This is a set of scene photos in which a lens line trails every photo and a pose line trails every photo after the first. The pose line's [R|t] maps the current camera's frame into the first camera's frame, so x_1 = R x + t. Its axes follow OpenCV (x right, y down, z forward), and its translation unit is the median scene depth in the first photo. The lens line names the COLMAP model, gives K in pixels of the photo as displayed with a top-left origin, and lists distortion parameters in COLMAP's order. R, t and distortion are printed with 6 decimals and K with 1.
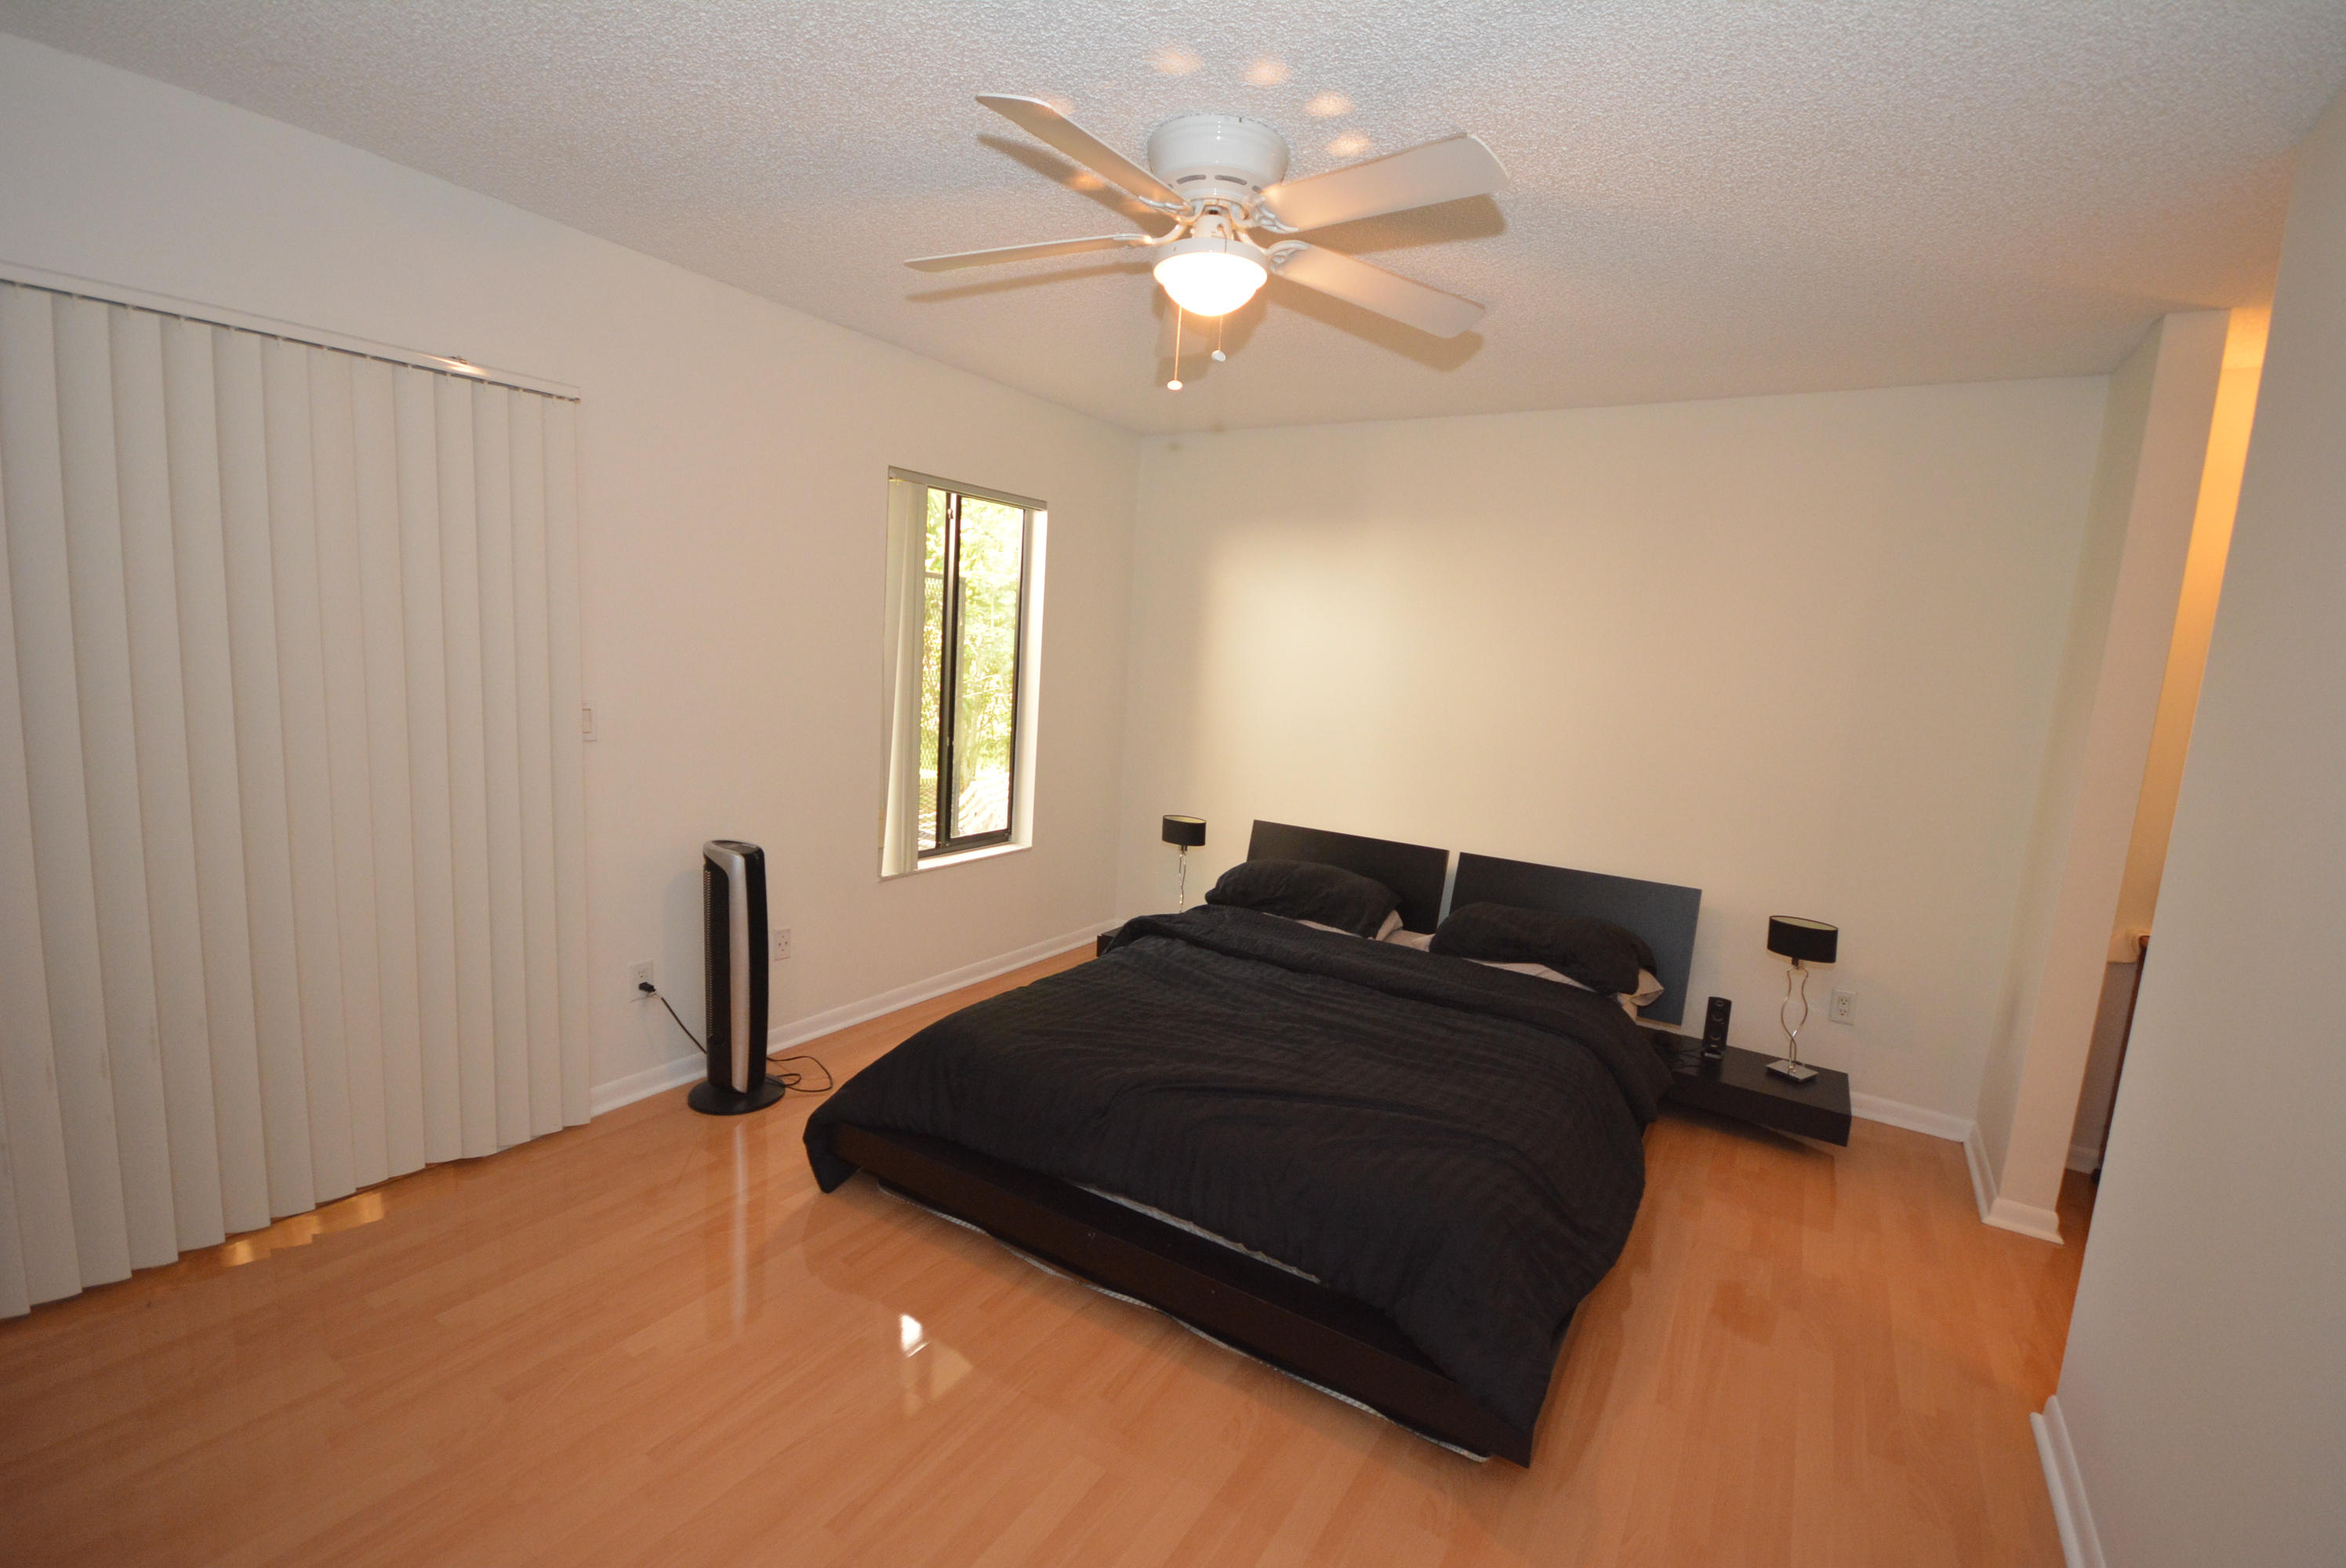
lens RADIAL K [[1034.2, 0, 1201.4], [0, 1034.2, 836.1], [0, 0, 1]] dist [-0.001229, -0.000190]
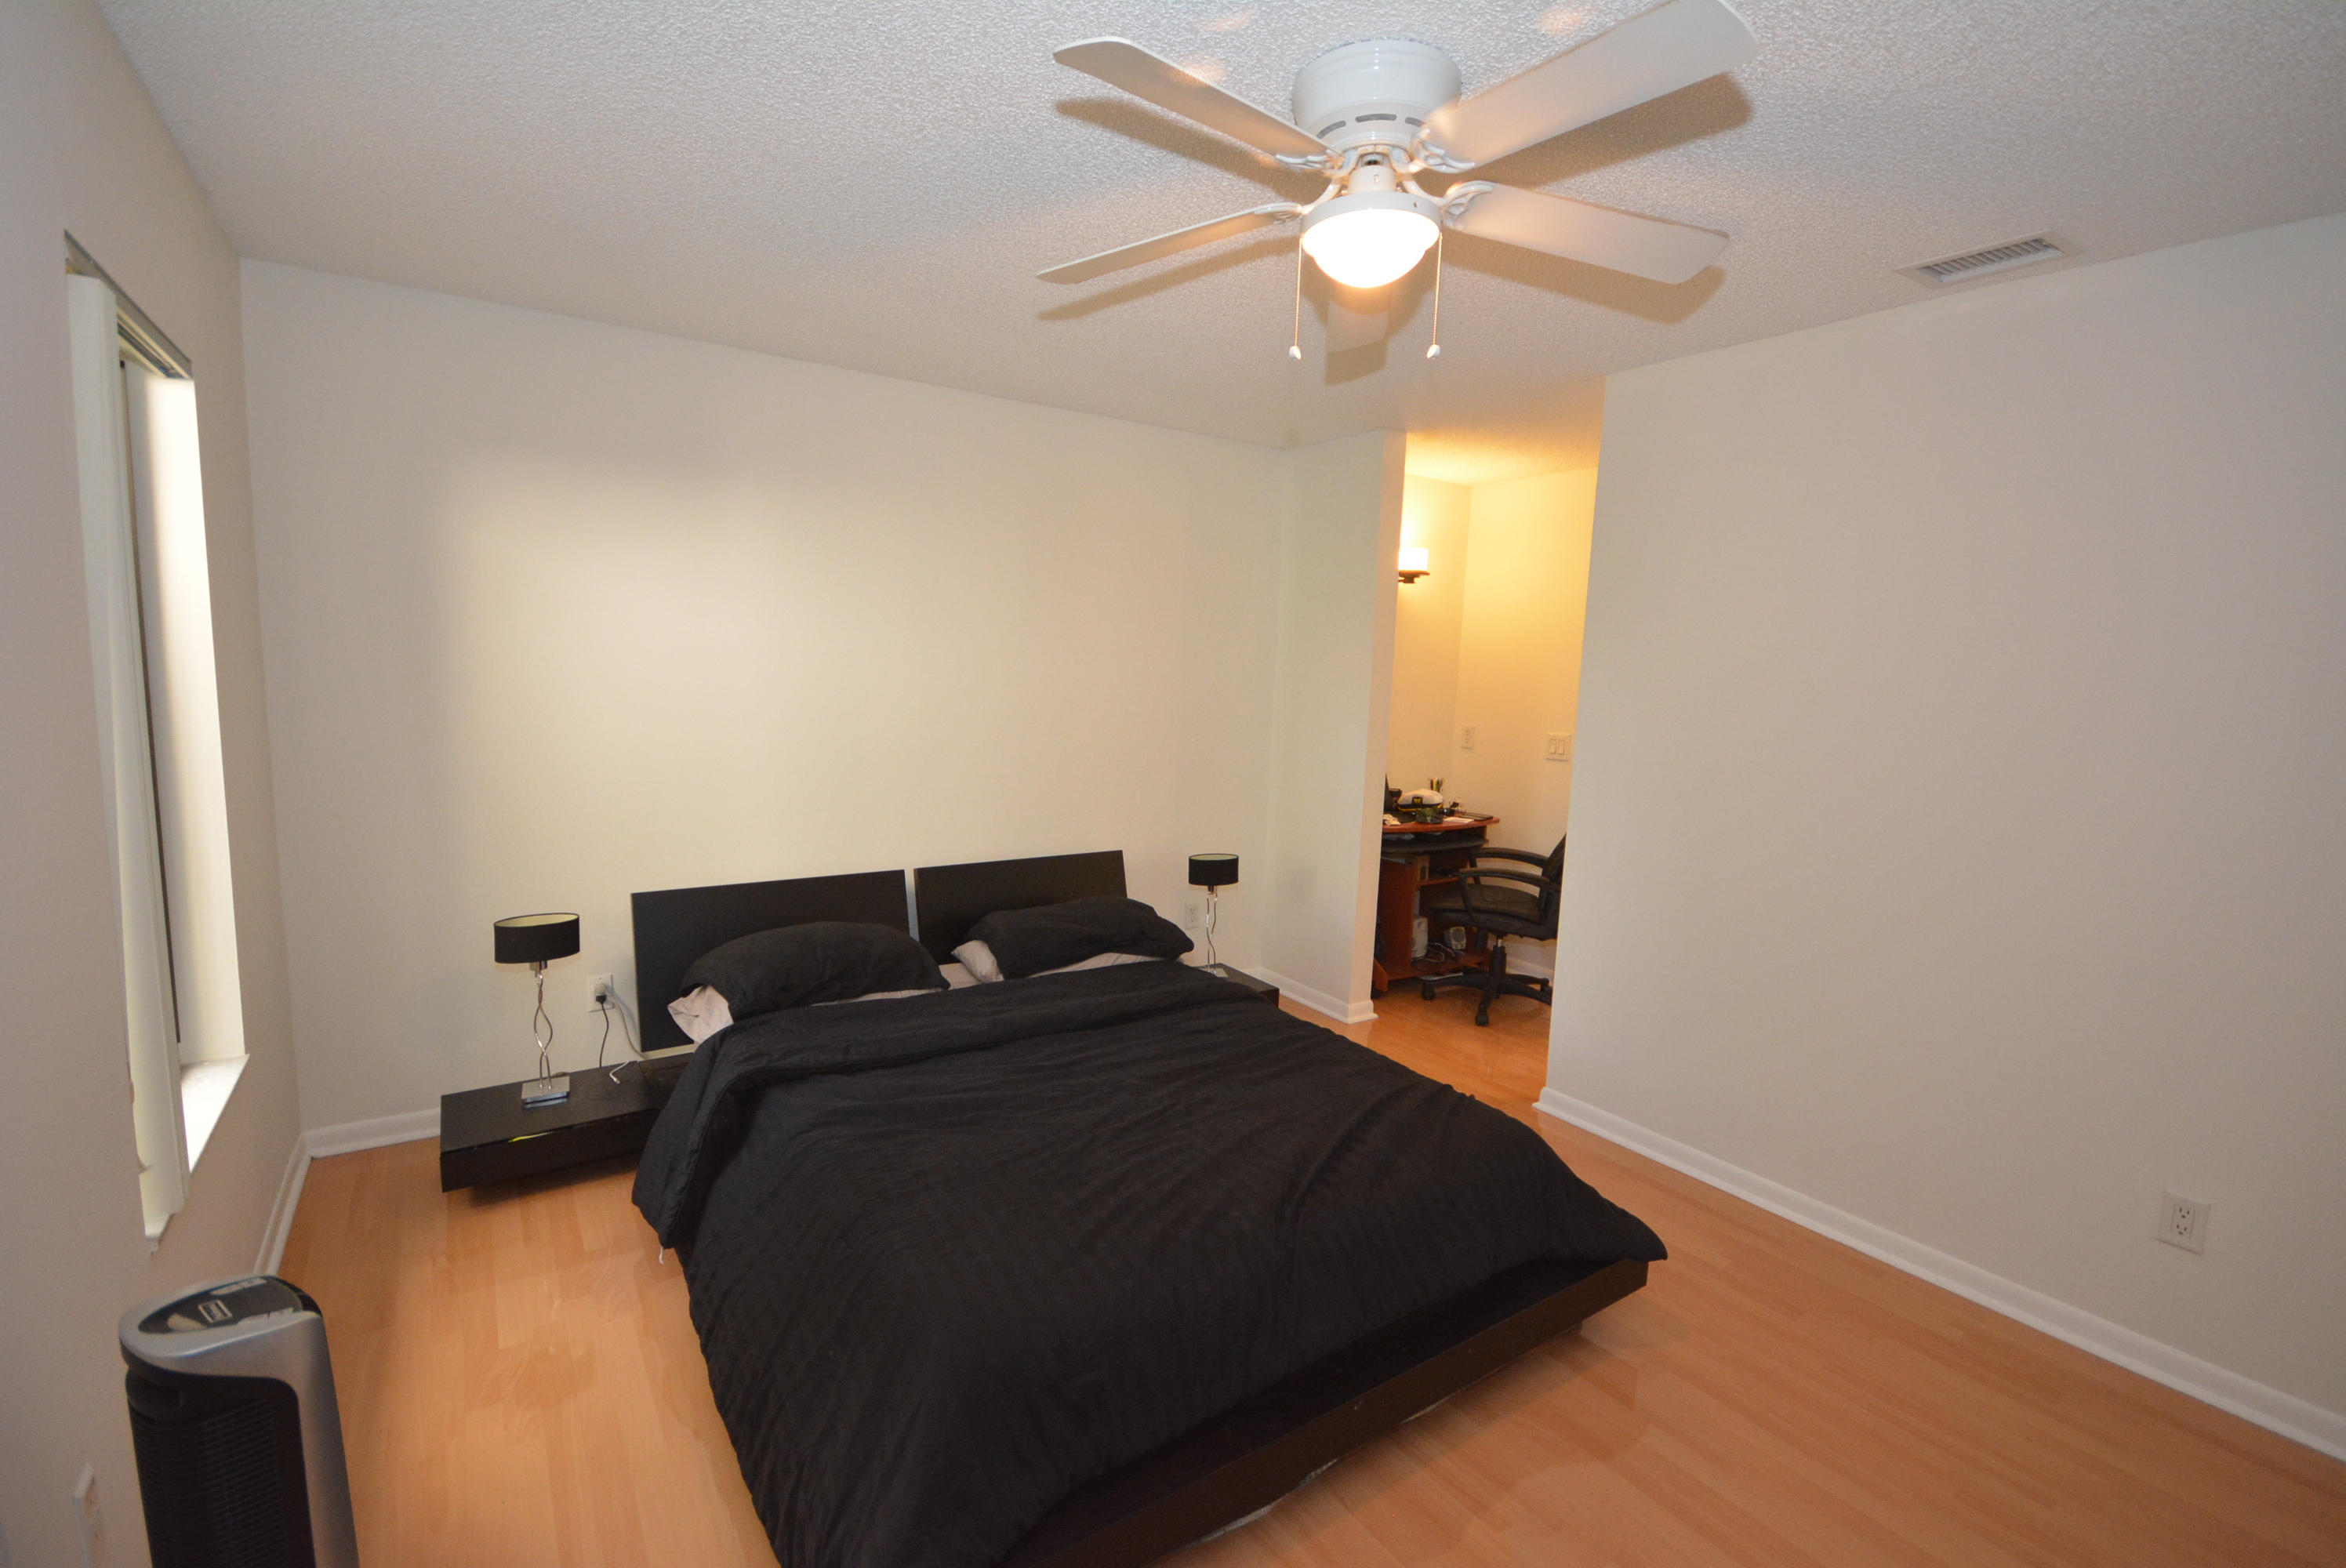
lens RADIAL K [[1036.5, 0, 1177.7], [0, 1036.5, 791.1], [0, 0, 1]] dist [-0.000050, -0.000250]
pose [[0.412025, -0.162564, 0.896554, -0.526342], [0.154665, 0.982155, 0.107007, -0.129483], [-0.897950, 0.094576, 0.429816, 0.466110]]
